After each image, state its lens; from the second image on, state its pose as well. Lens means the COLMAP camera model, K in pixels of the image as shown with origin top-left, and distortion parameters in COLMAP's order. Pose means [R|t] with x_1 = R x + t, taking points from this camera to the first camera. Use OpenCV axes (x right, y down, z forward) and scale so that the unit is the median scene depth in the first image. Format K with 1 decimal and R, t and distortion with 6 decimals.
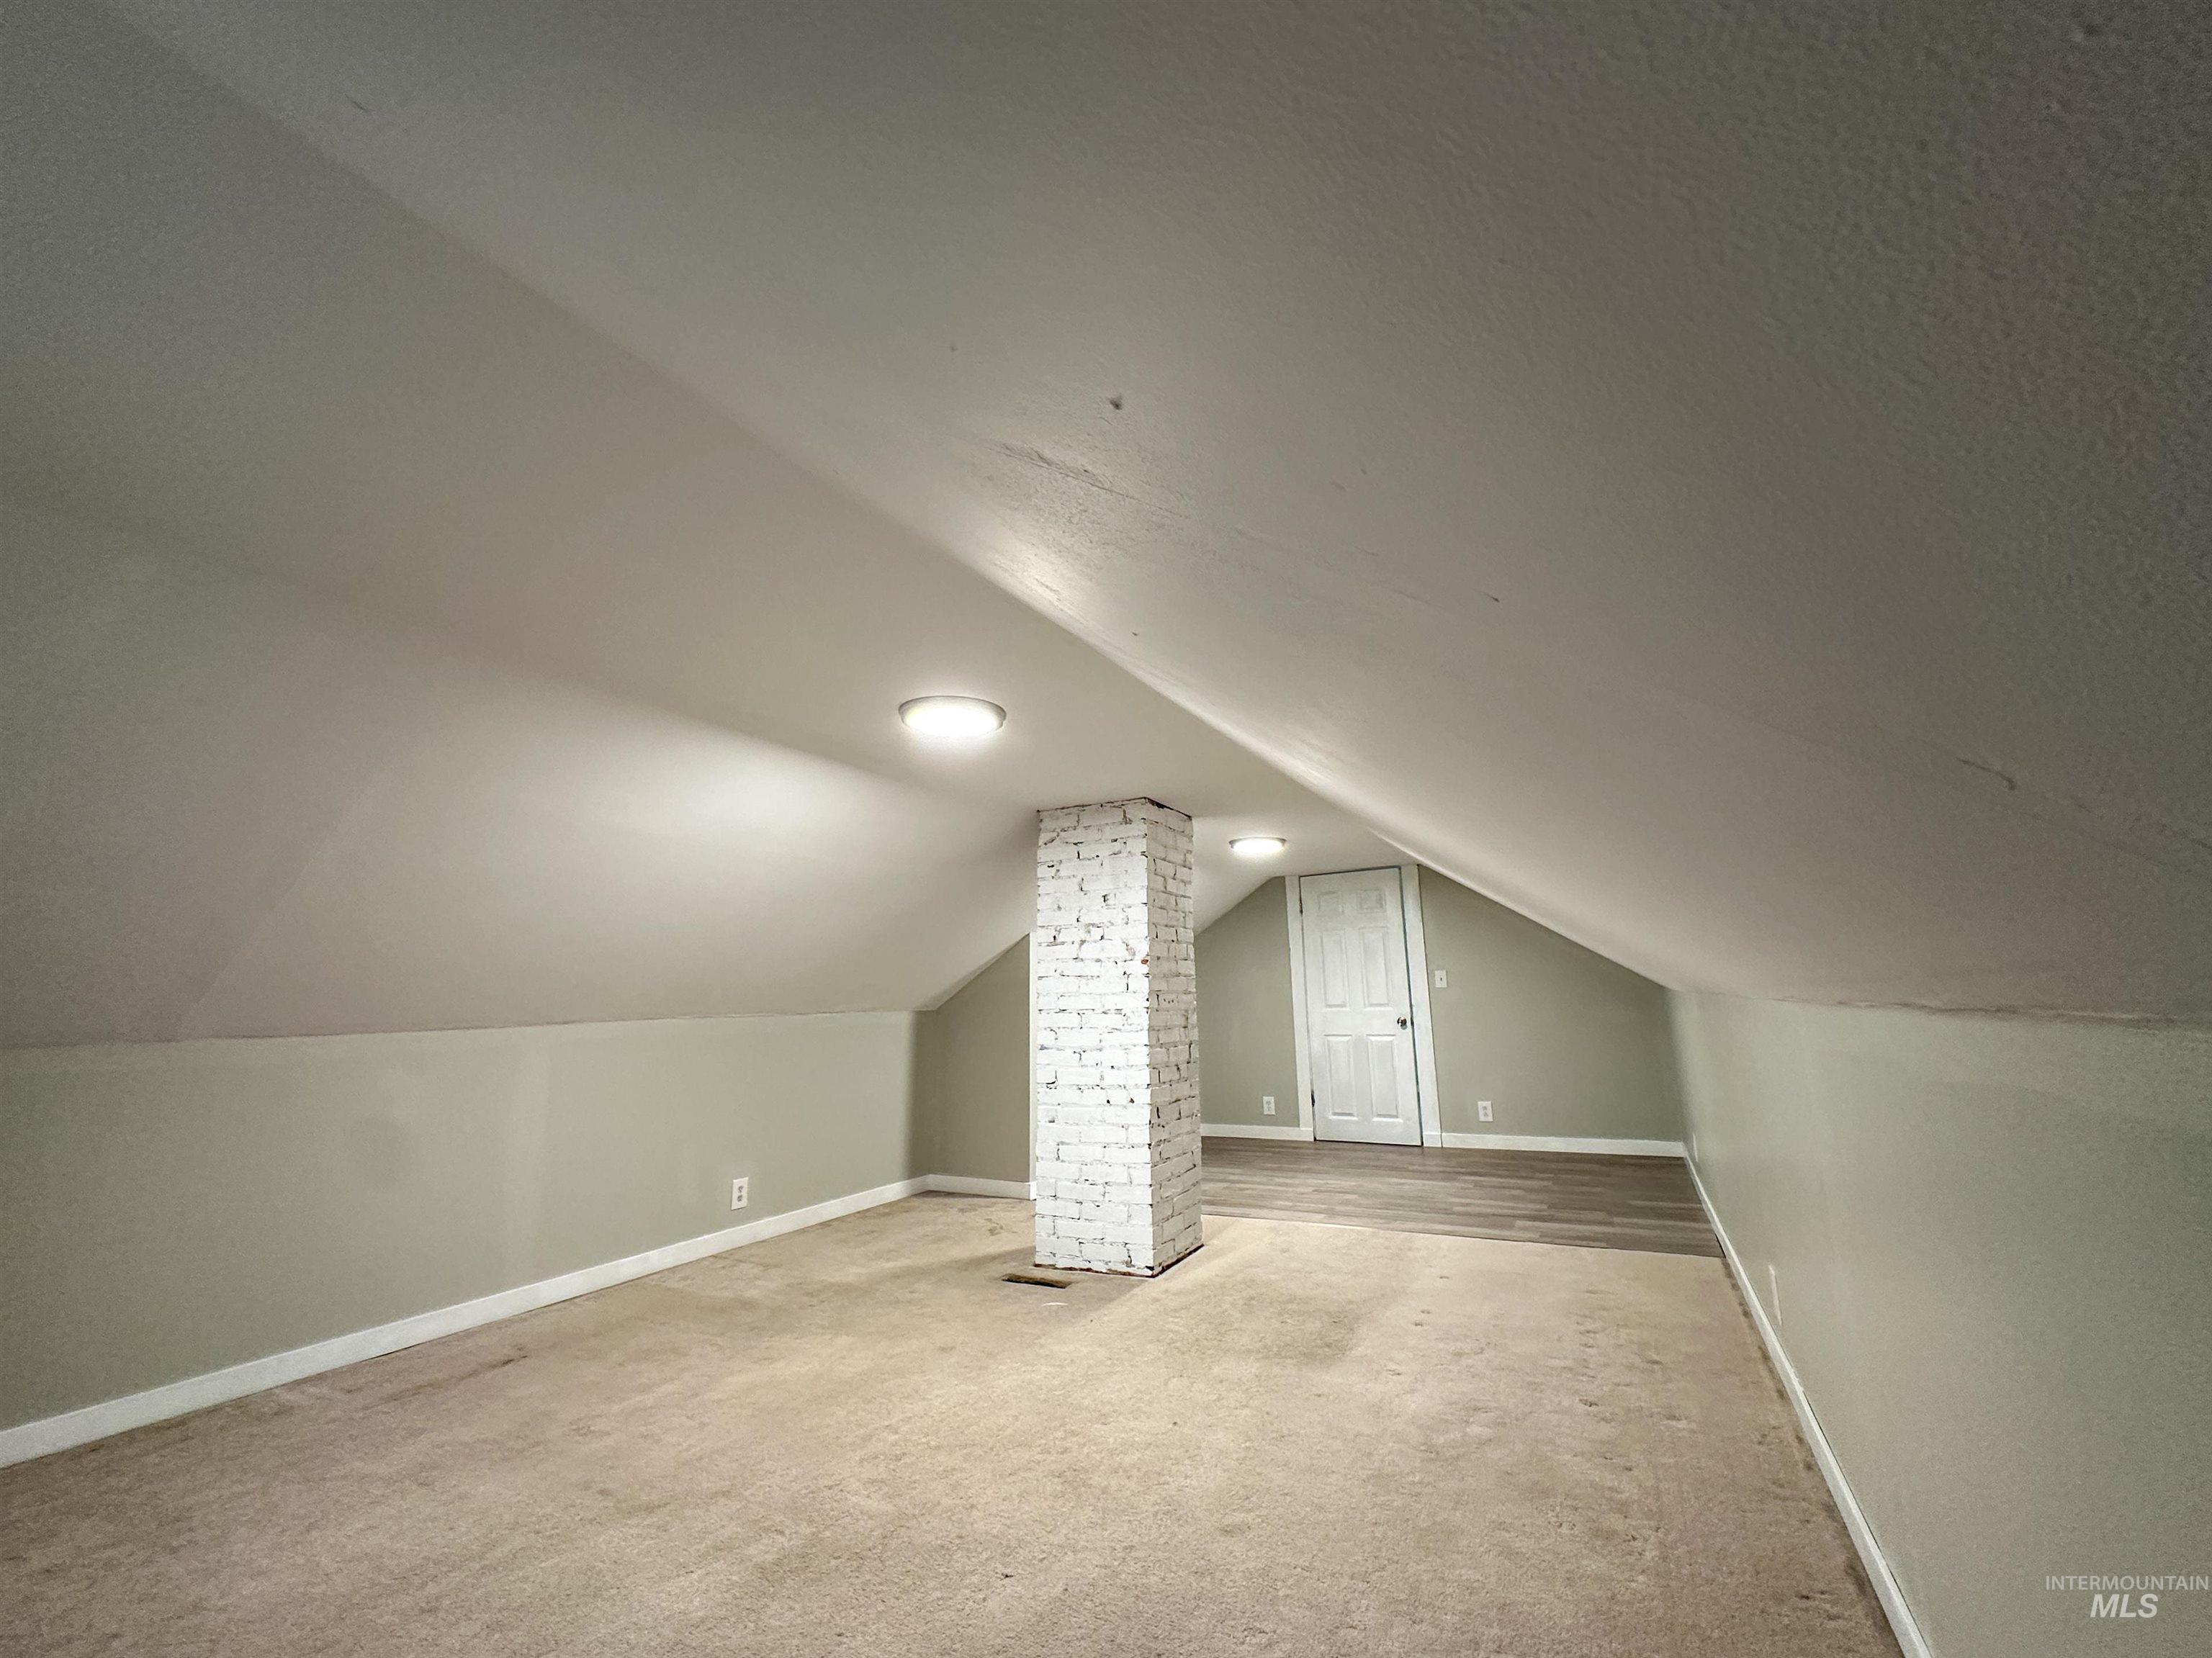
lens RADIAL K [[877.8, 0, 1106.0], [0, 877.8, 829.0], [0, 0, 1]] dist [0.000002, 0.000645]
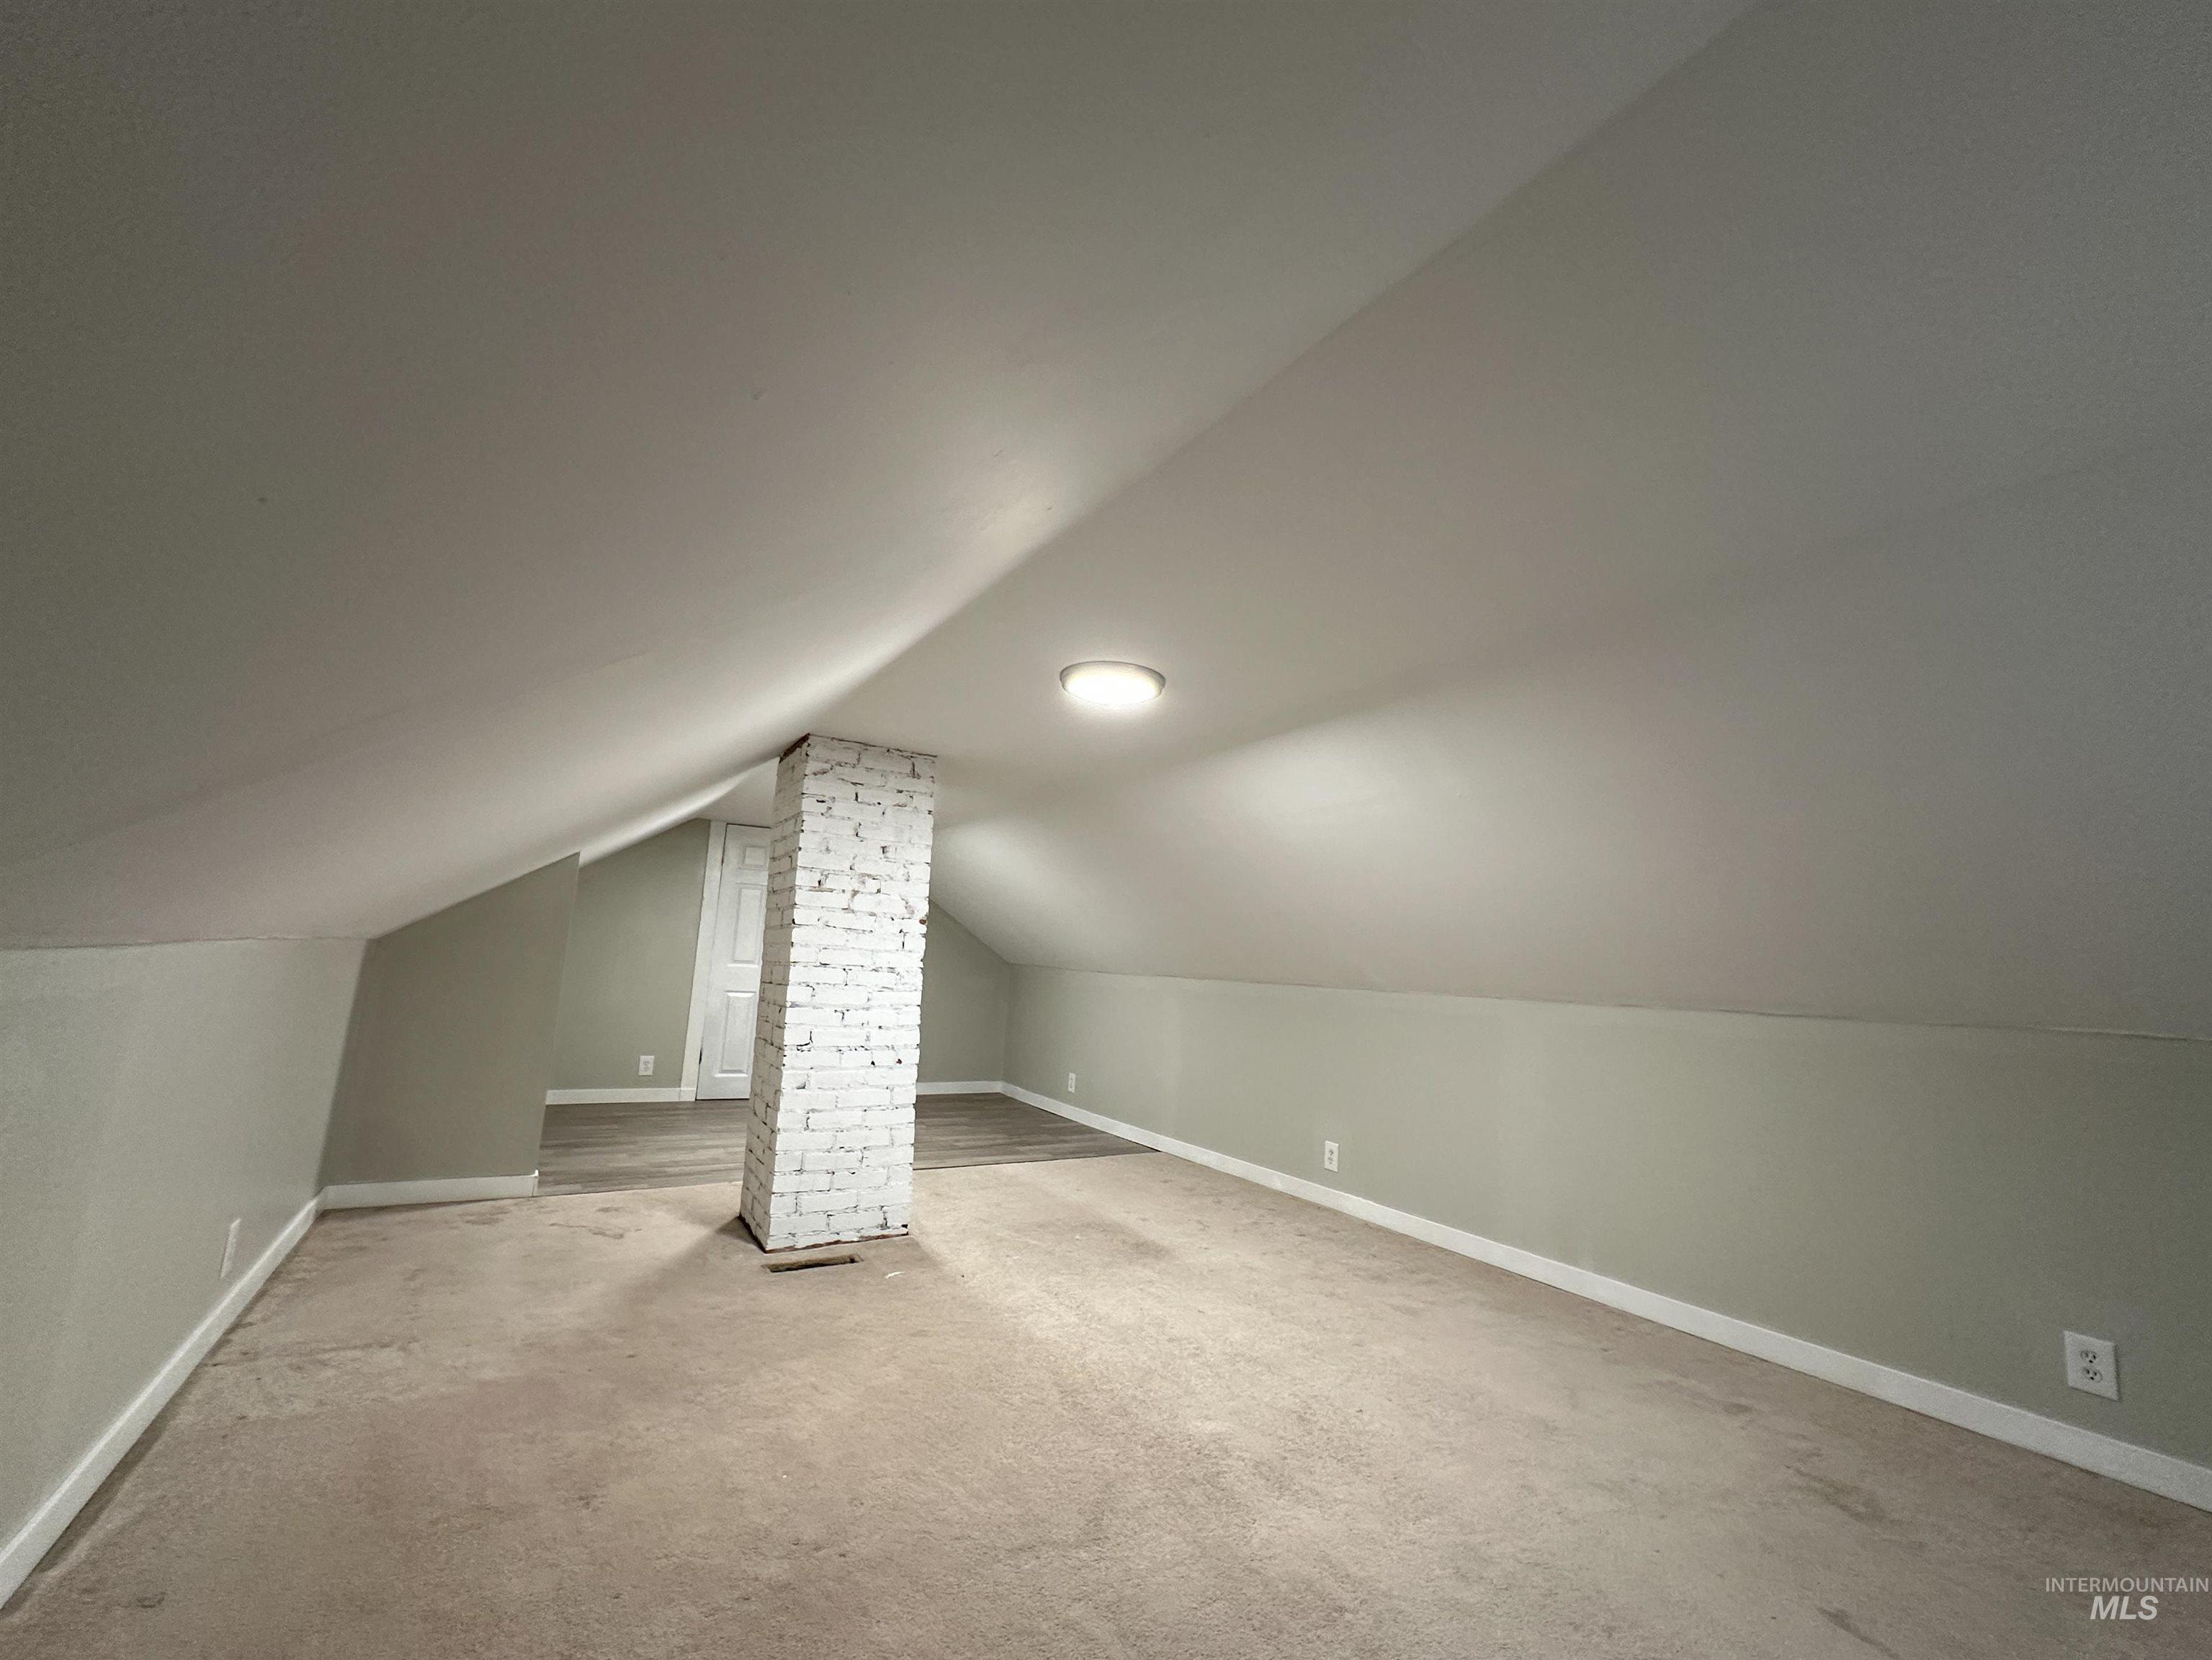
lens RADIAL K [[878.0, 0, 1106.0], [0, 878.0, 830.0], [0, 0, 1]] dist [0.000002, 0.000645]
pose [[0.556086, 0.181606, 0.811041, -0.646624], [-0.223200, 0.972620, -0.064751, 0.067247], [-0.800594, -0.145017, 0.581394, 0.269954]]
